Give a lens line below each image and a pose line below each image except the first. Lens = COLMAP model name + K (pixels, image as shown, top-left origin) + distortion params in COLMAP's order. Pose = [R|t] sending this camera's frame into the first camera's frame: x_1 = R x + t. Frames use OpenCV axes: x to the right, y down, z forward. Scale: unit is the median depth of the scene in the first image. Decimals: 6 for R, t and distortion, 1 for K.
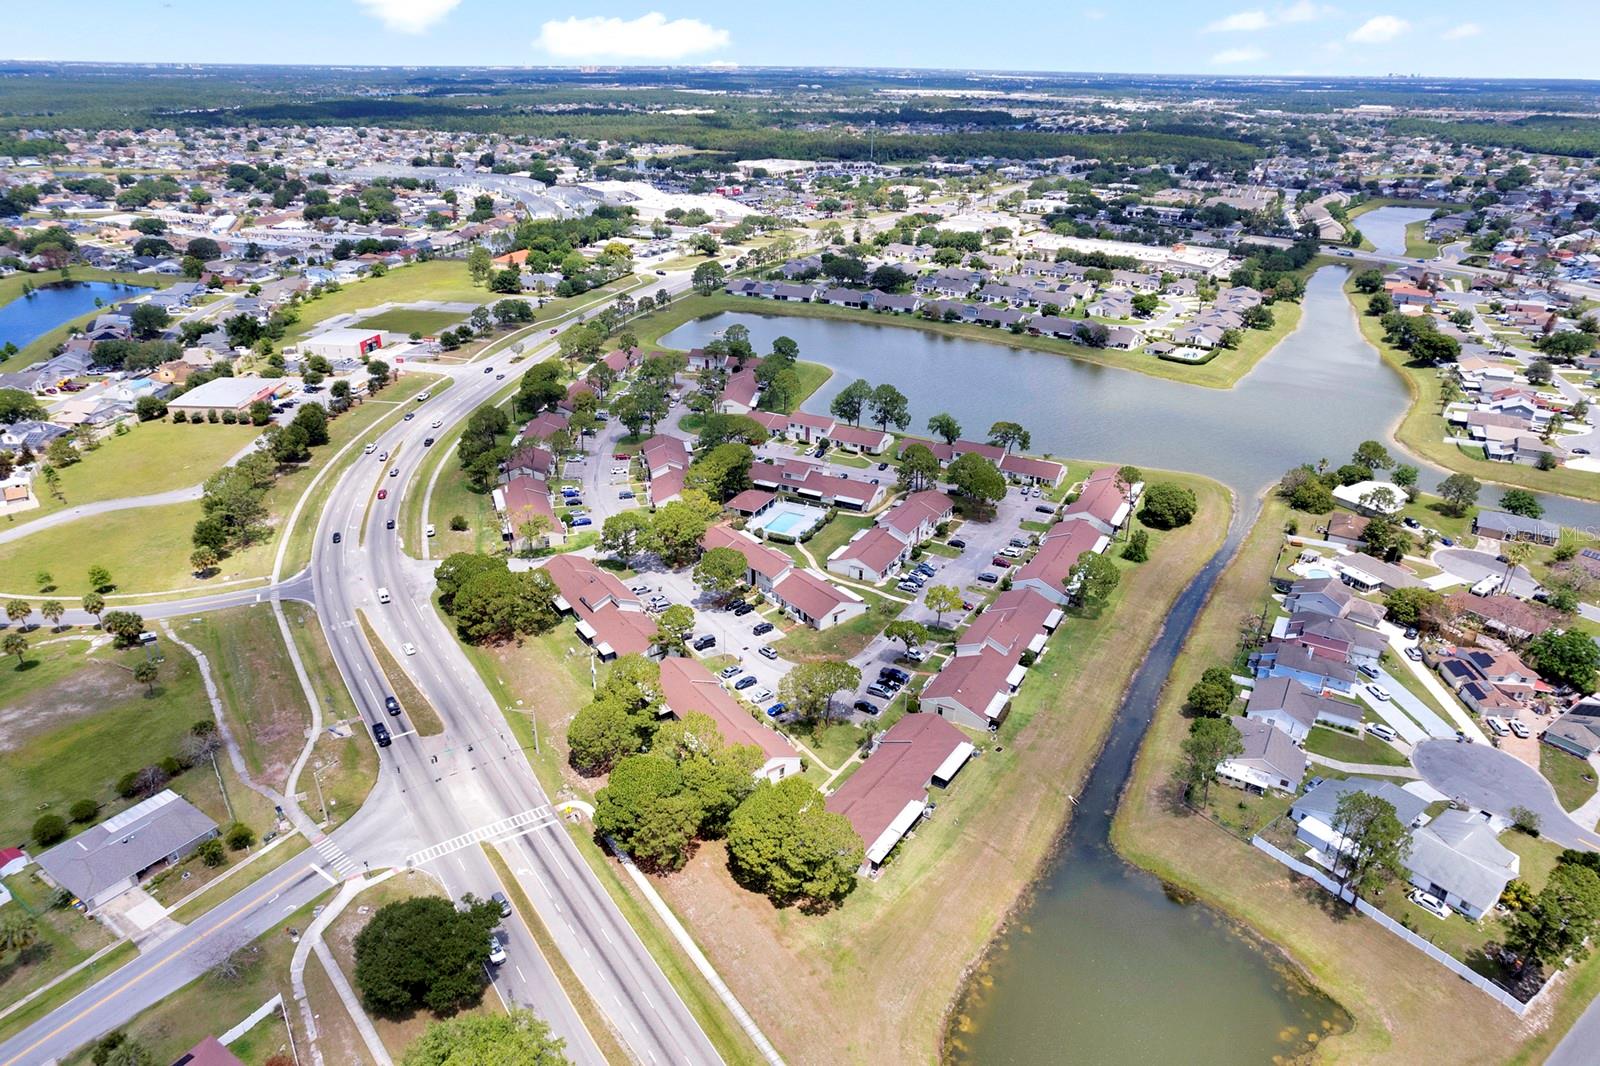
lens RADIAL K [[1028.4, 0, 800.0], [0, 1028.4, 533.0], [0, 0, 1]] dist [-0.082726, 0.075686]
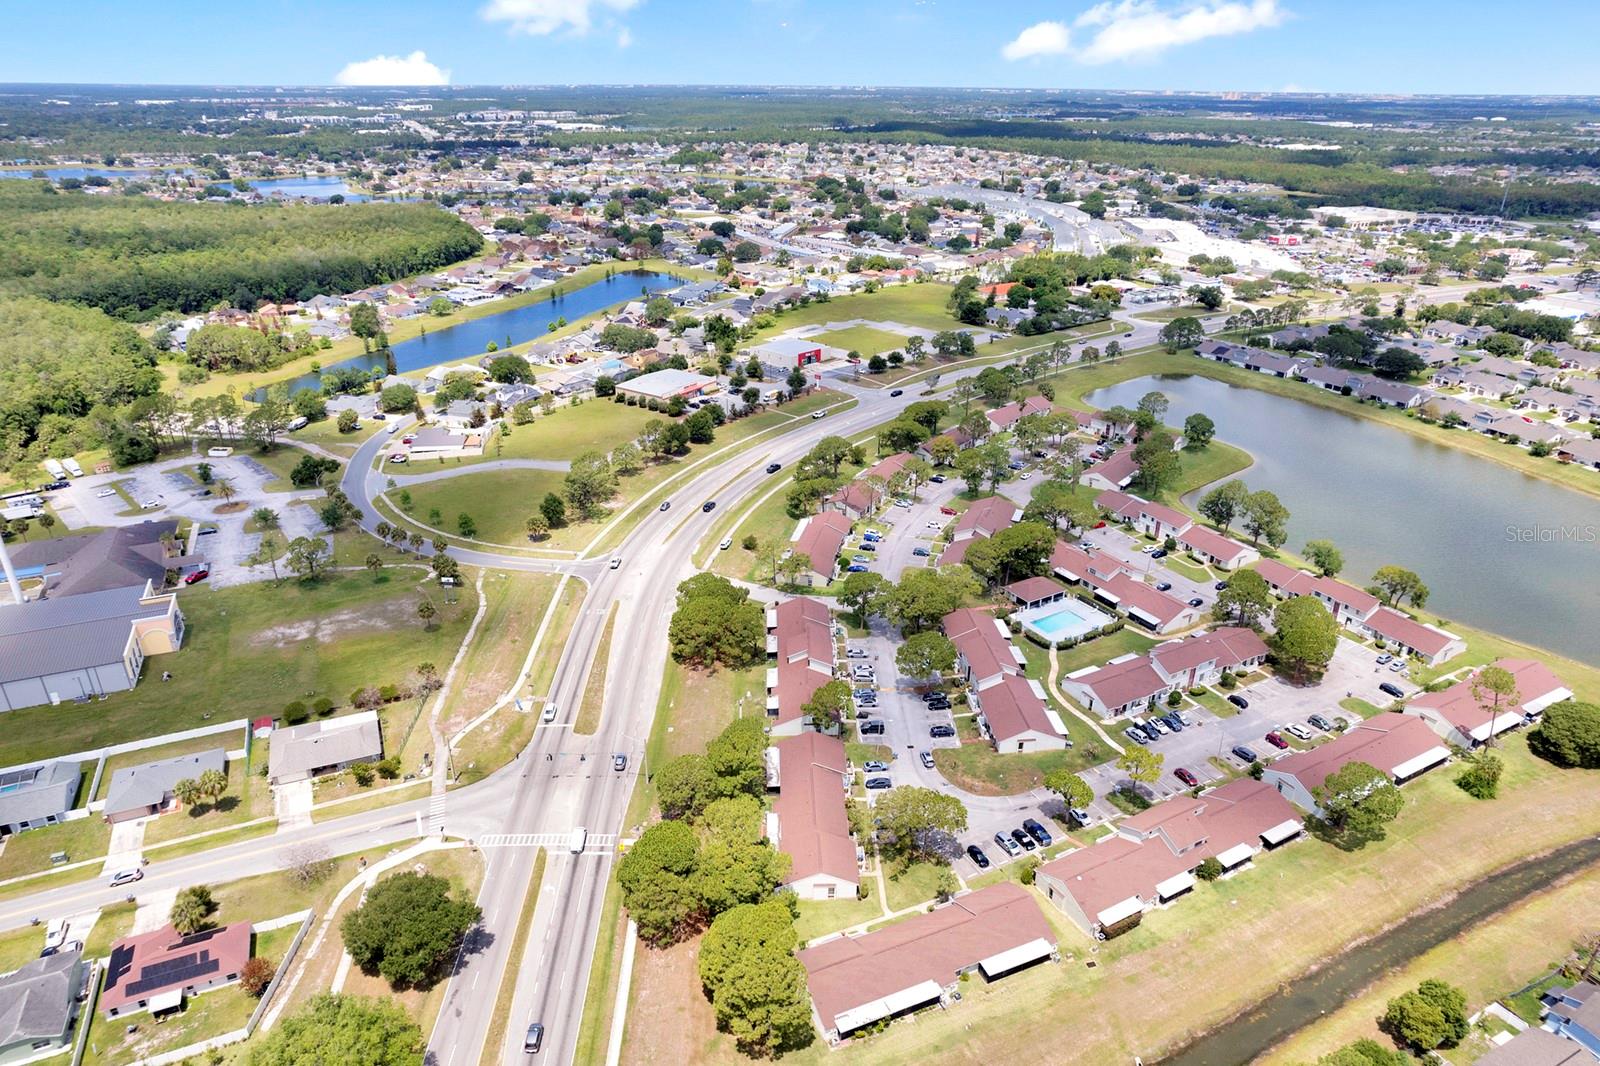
lens RADIAL K [[1028.4, 0, 800.0], [0, 1028.4, 533.0], [0, 0, 1]] dist [-0.082726, 0.075686]
pose [[0.842999, 0.214761, -0.493184, 0.167102], [-0.224579, 0.973630, 0.040102, -0.054386], [0.488791, 0.076953, 0.869000, 0.080090]]
